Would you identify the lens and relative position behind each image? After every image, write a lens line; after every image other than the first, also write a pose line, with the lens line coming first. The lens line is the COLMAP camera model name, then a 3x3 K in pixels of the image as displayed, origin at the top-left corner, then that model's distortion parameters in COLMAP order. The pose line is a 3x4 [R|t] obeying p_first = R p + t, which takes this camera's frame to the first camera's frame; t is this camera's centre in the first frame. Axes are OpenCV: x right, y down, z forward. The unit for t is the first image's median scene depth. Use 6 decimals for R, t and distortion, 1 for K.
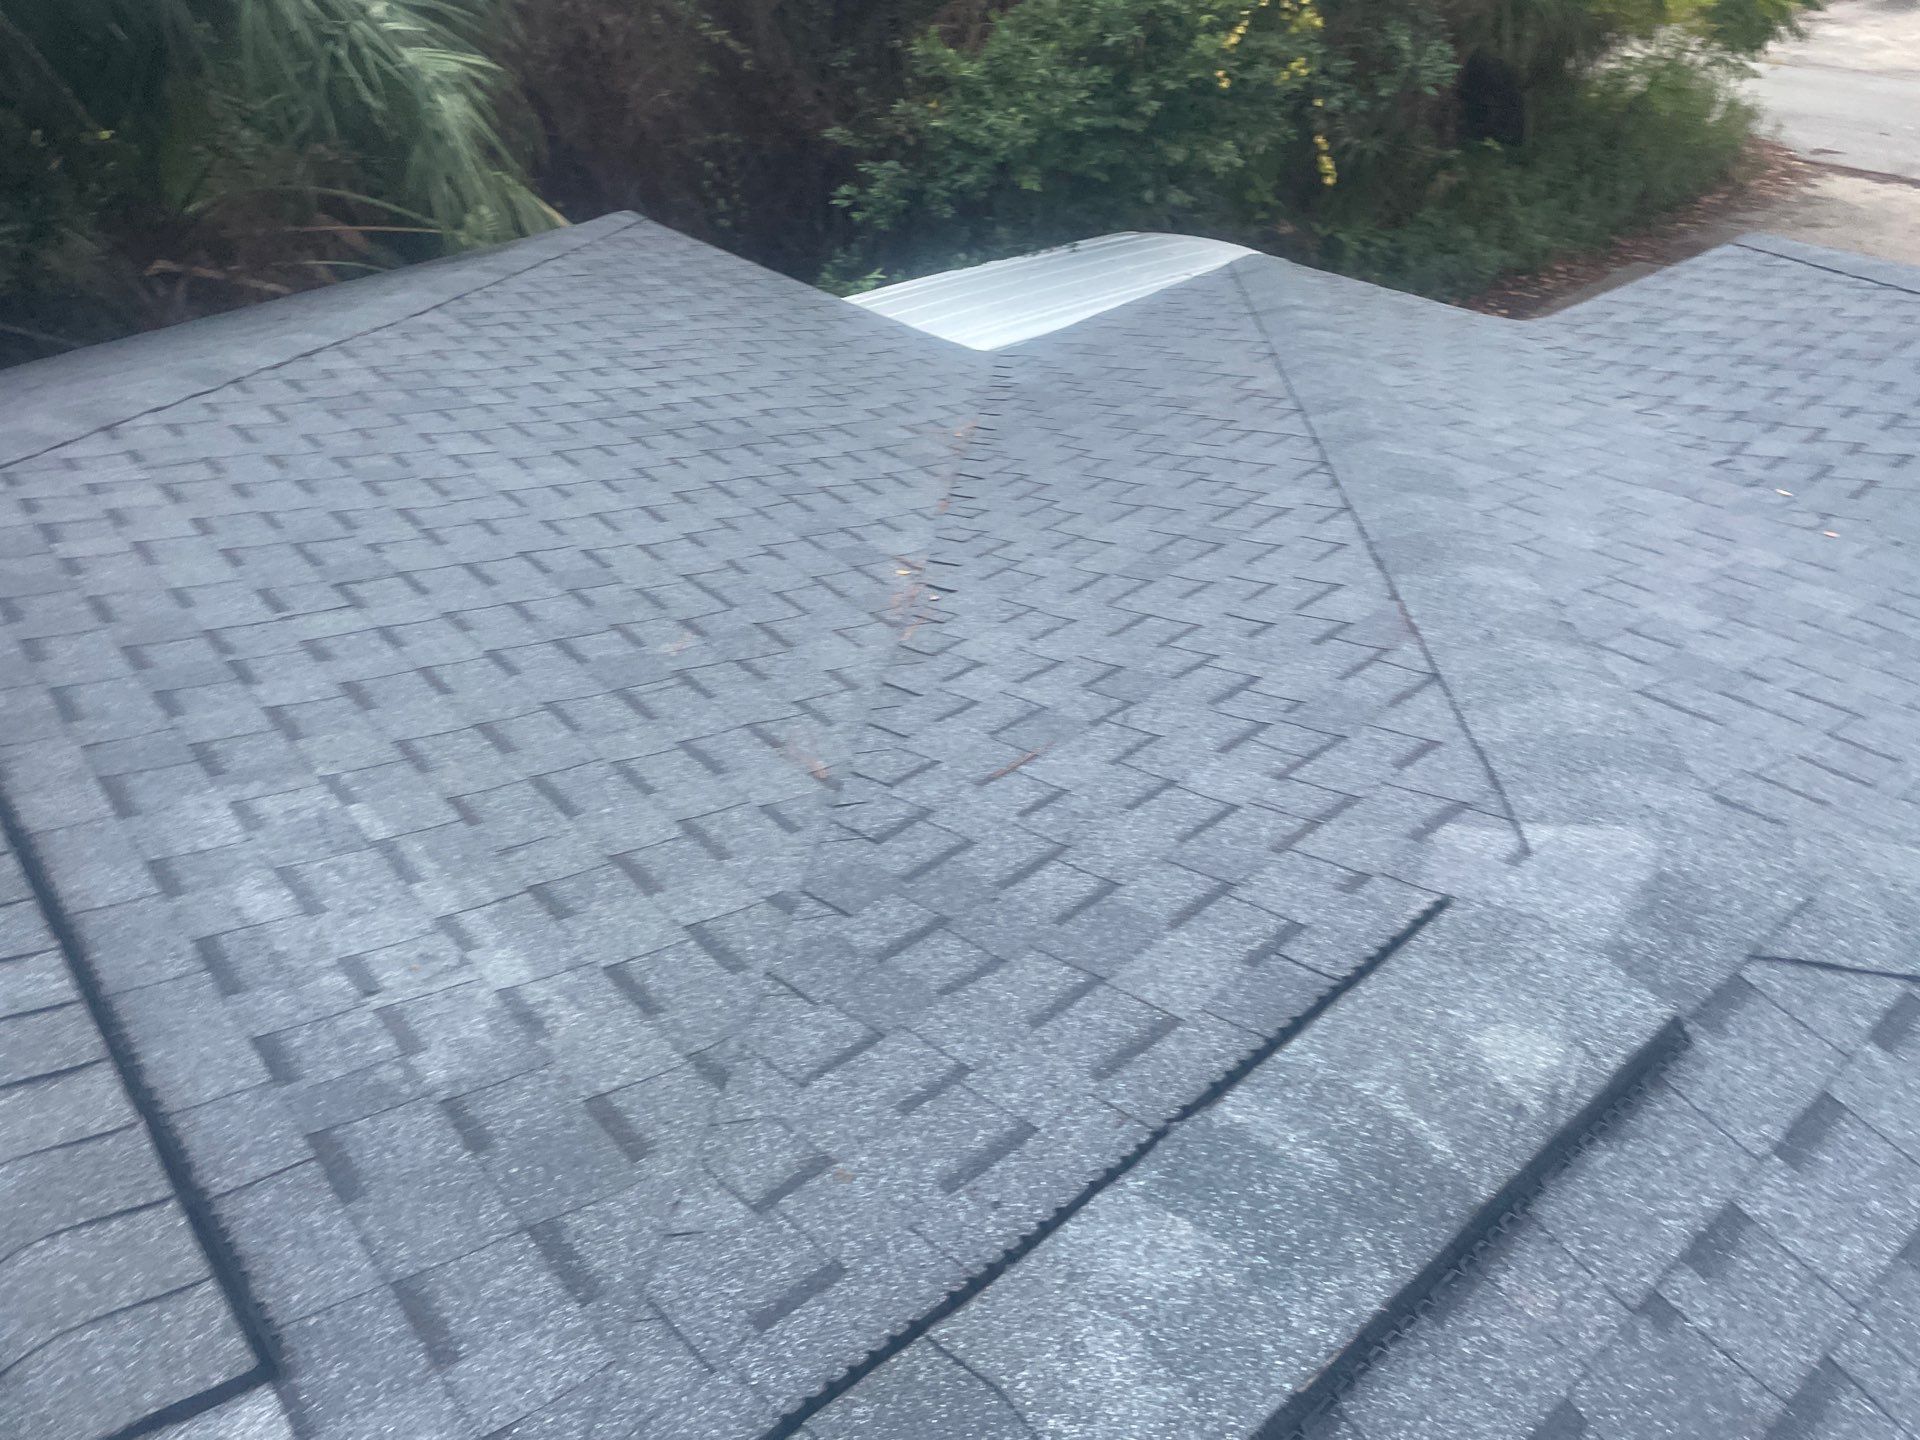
lens RADIAL K [[1446.9, 0, 991.6], [0, 1446.9, 712.4], [0, 0, 1]] dist [0.090512, -0.113716]
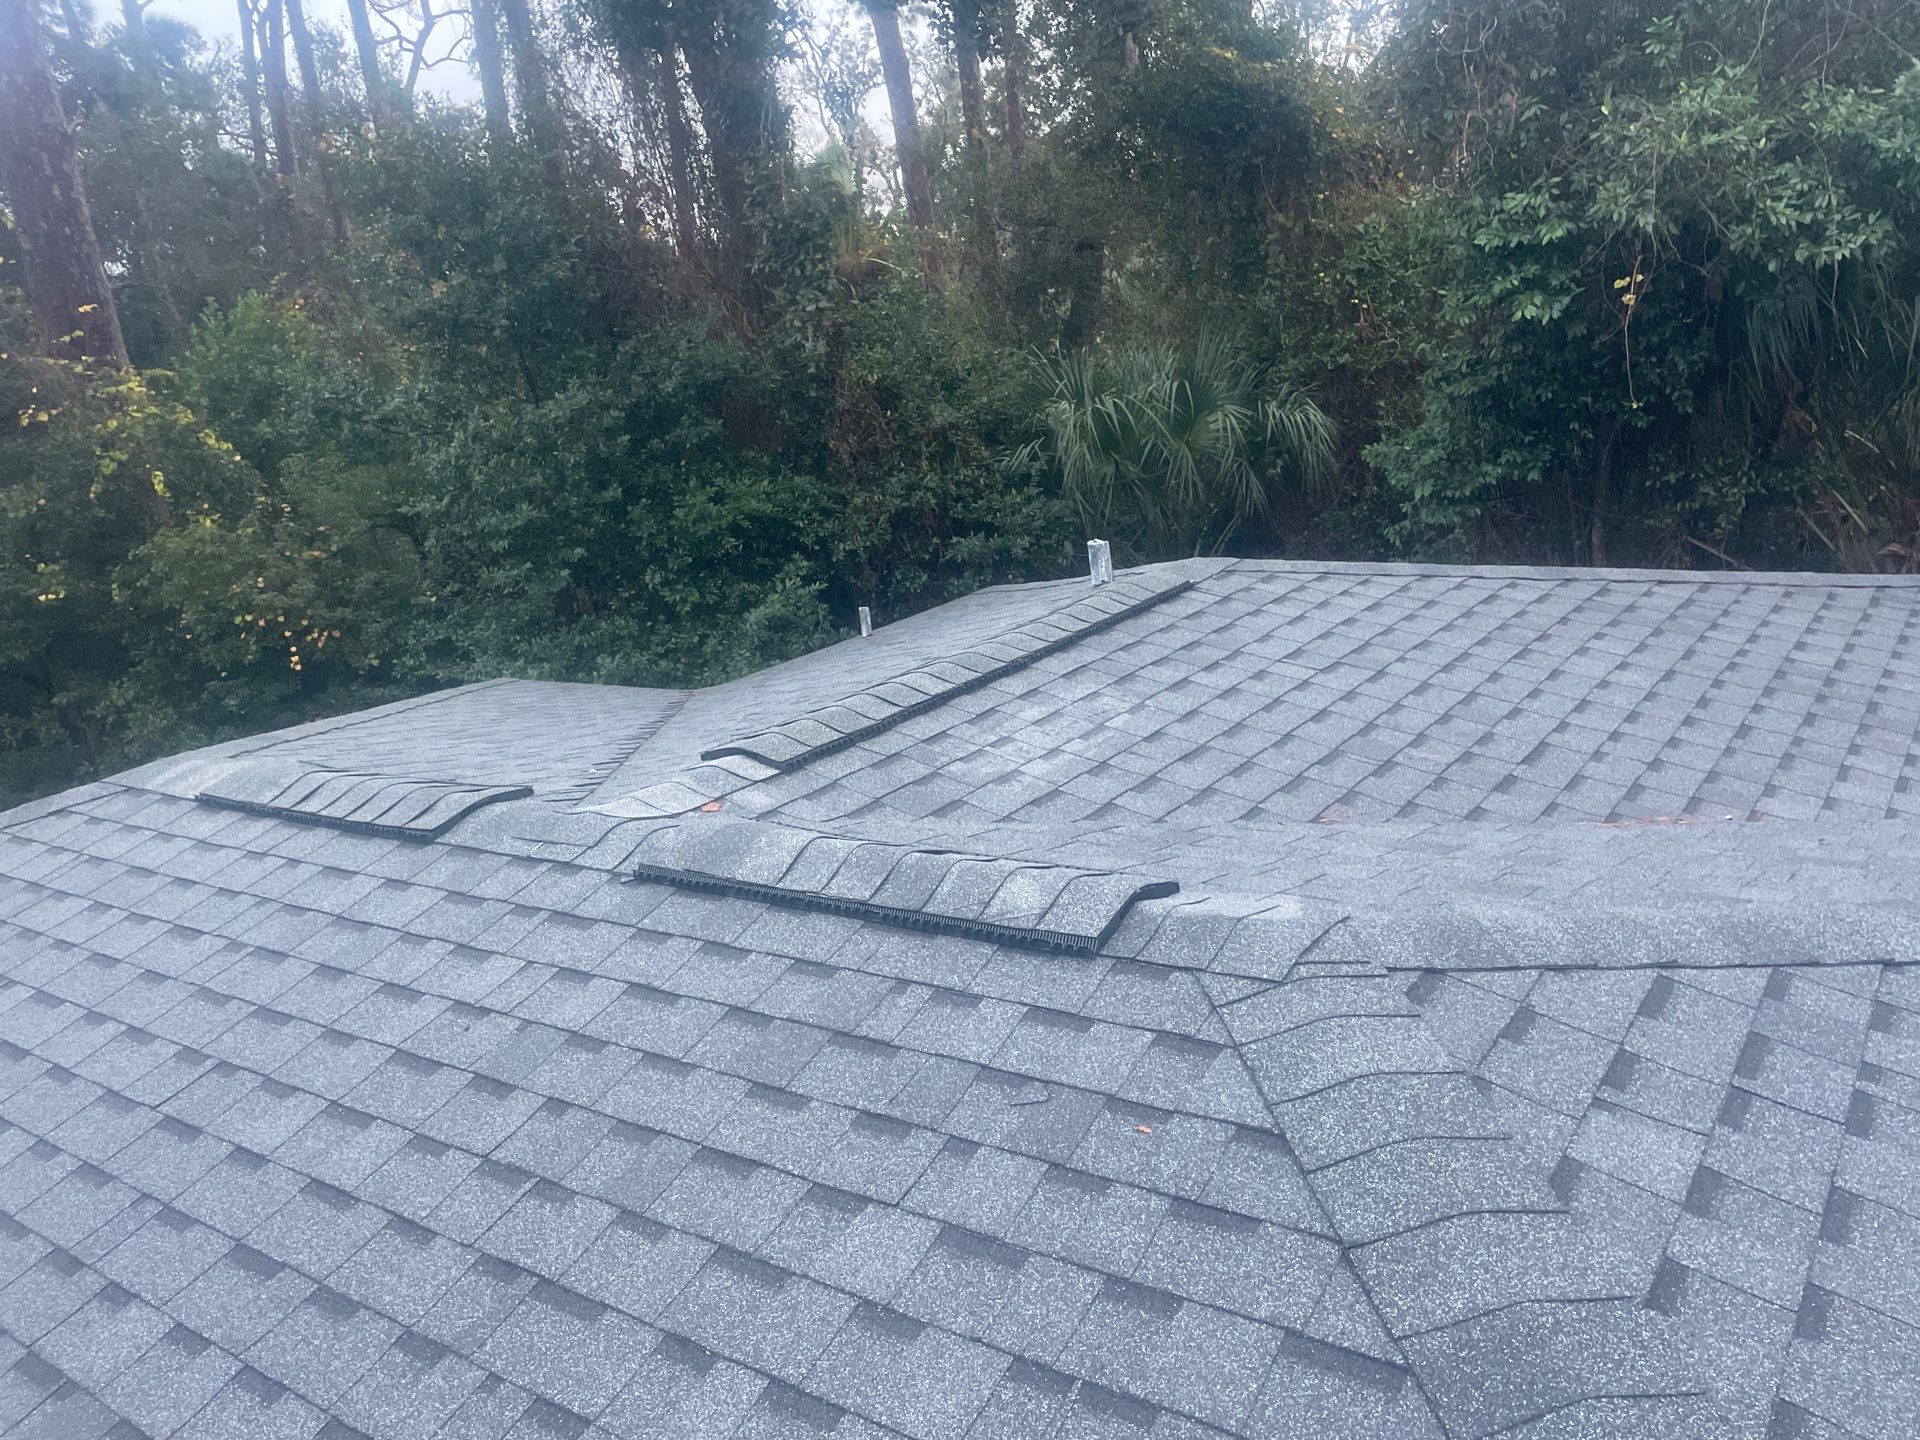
lens RADIAL K [[1446.9, 0, 954.7], [0, 1446.9, 713.3], [0, 0, 1]] dist [0.090512, -0.113716]
pose [[0.219987, 0.259967, -0.940225, 1.504668], [-0.445318, 0.884310, 0.140315, -0.118861], [0.867927, 0.387832, 0.310304, 0.284671]]
